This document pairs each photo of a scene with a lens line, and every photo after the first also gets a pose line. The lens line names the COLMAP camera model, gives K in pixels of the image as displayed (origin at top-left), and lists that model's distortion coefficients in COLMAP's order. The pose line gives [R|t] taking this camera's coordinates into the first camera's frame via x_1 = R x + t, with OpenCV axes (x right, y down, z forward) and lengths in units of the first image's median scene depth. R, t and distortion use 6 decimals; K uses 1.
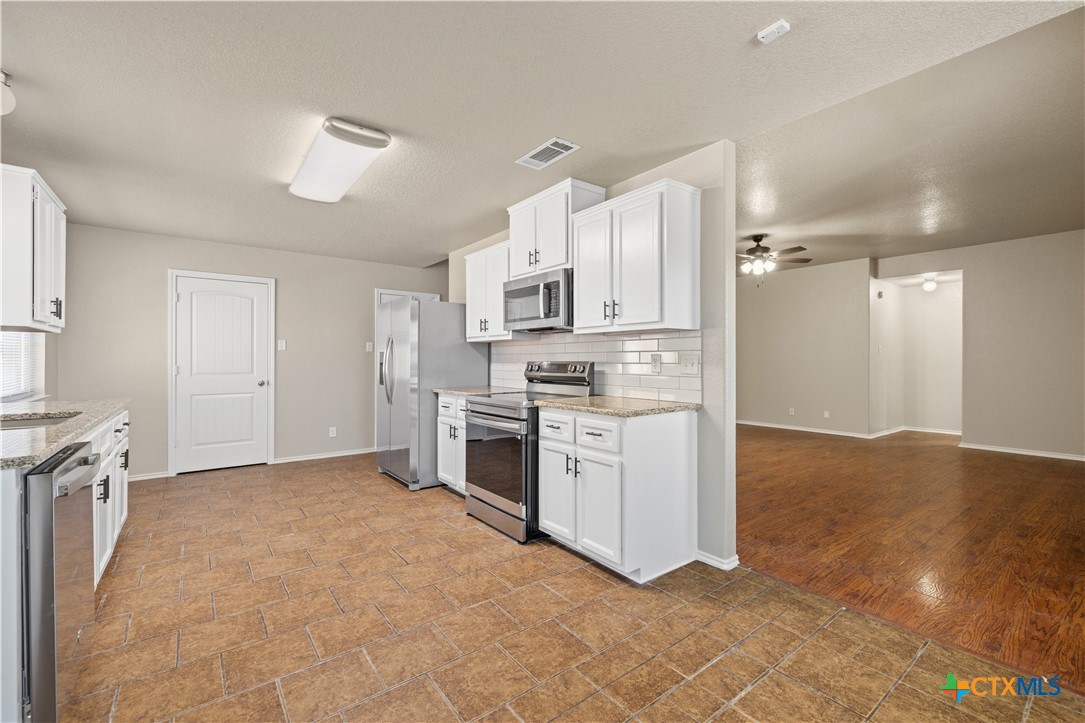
lens RADIAL K [[457.6, 0, 534.0], [0, 457.6, 356.1], [0, 0, 1]] dist [-0.001063, 0.001230]
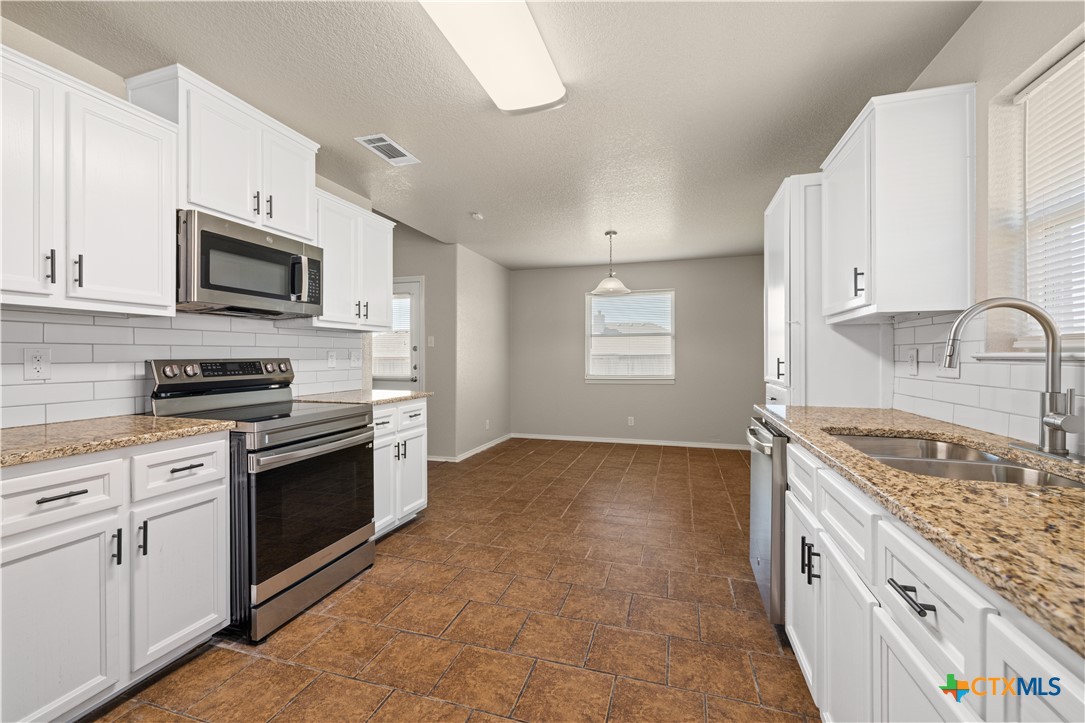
lens RADIAL K [[457.6, 0, 533.5], [0, 457.6, 359.0], [0, 0, 1]] dist [-0.001063, 0.001230]
pose [[-0.581260, -0.005025, 0.813703, -0.978728], [-0.004638, 0.999985, 0.002862, 0.009884], [-0.813705, -0.002111, -0.581274, 1.336622]]
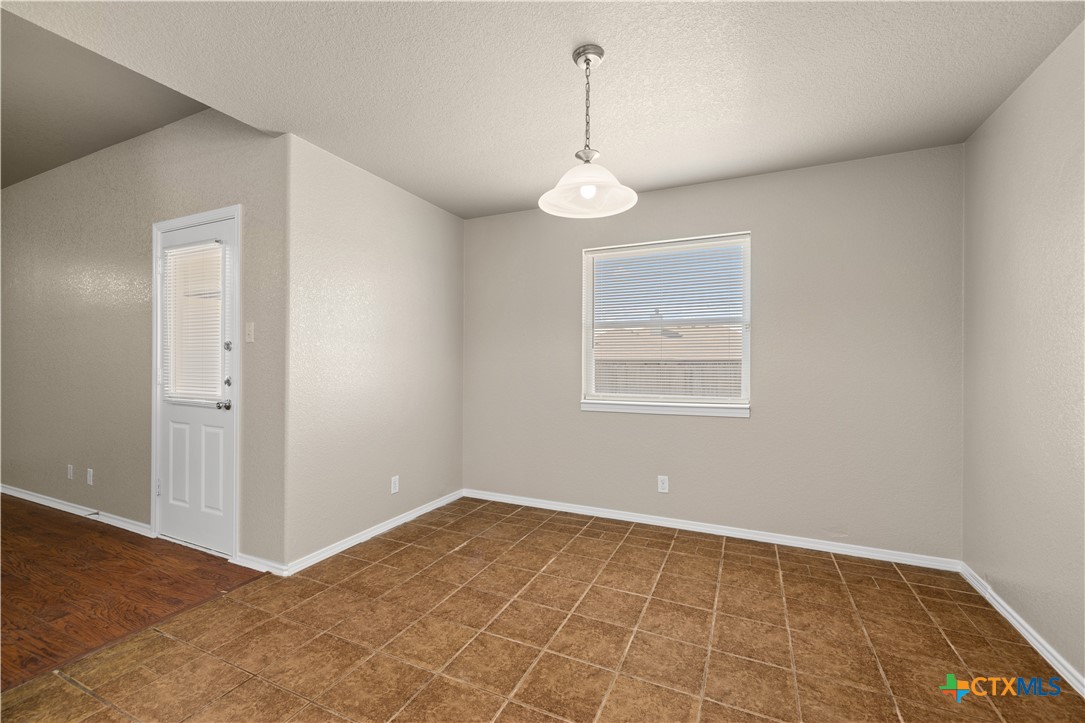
lens RADIAL K [[457.6, 0, 533.0], [0, 457.6, 361.7], [0, 0, 1]] dist [-0.001063, 0.001230]
pose [[-0.468754, -0.004962, 0.883315, -0.331221], [-0.010170, 0.999948, 0.000220, 0.000961], [-0.883270, -0.008880, -0.468780, 0.511630]]
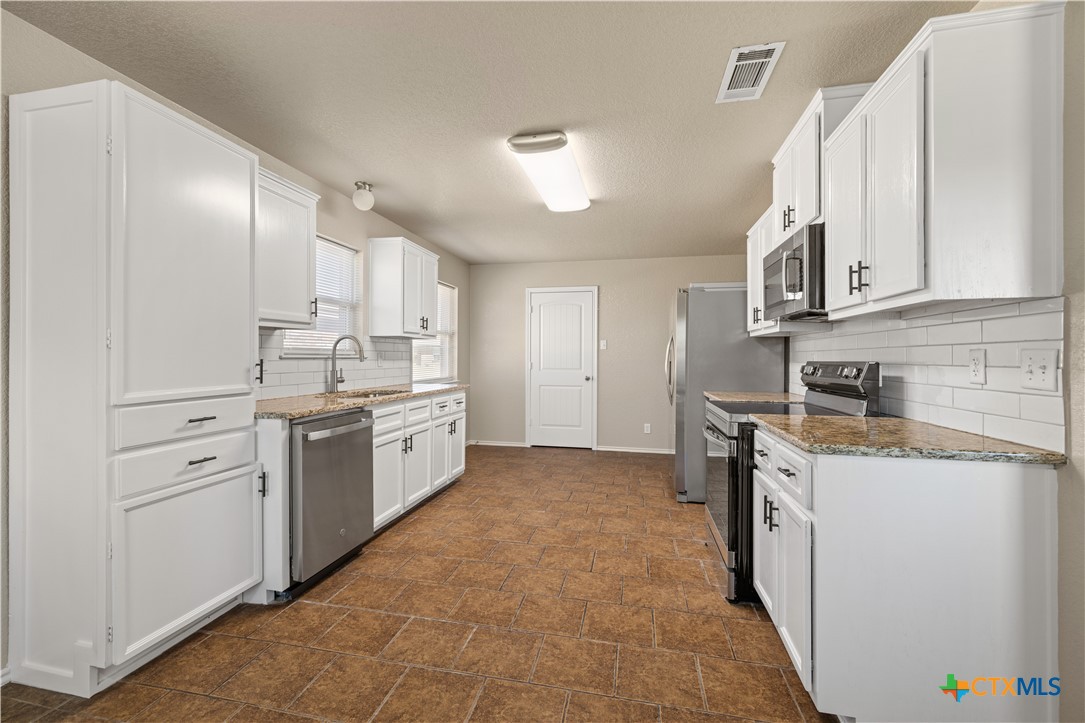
lens RADIAL K [[457.6, 0, 532.1], [0, 457.6, 354.2], [0, 0, 1]] dist [-0.001063, 0.001230]
pose [[0.649146, -0.003506, -0.760656, 0.360200], [0.001894, 0.999994, -0.002992, 0.002813], [0.760661, 0.000502, 0.649149, 0.274110]]
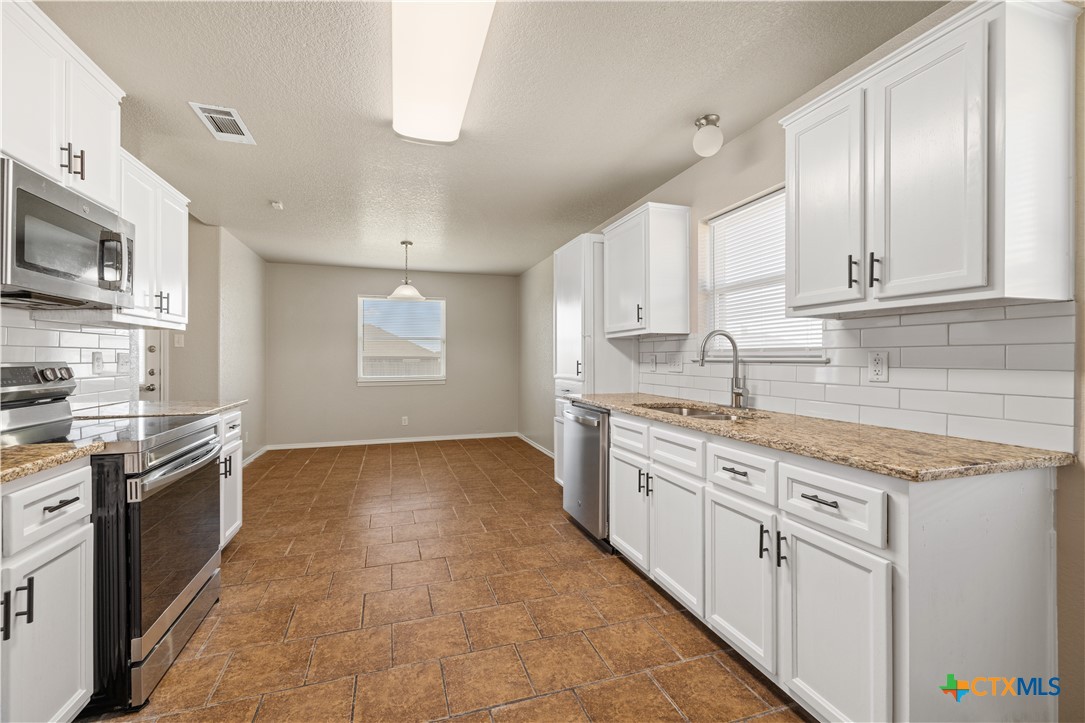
lens RADIAL K [[457.6, 0, 537.2], [0, 457.6, 360.1], [0, 0, 1]] dist [-0.001063, 0.001230]
pose [[-0.947505, -0.002641, 0.319731, -0.827180], [-0.003460, 0.999992, -0.001994, 0.009528], [-0.319724, -0.002996, -0.947506, 1.652290]]
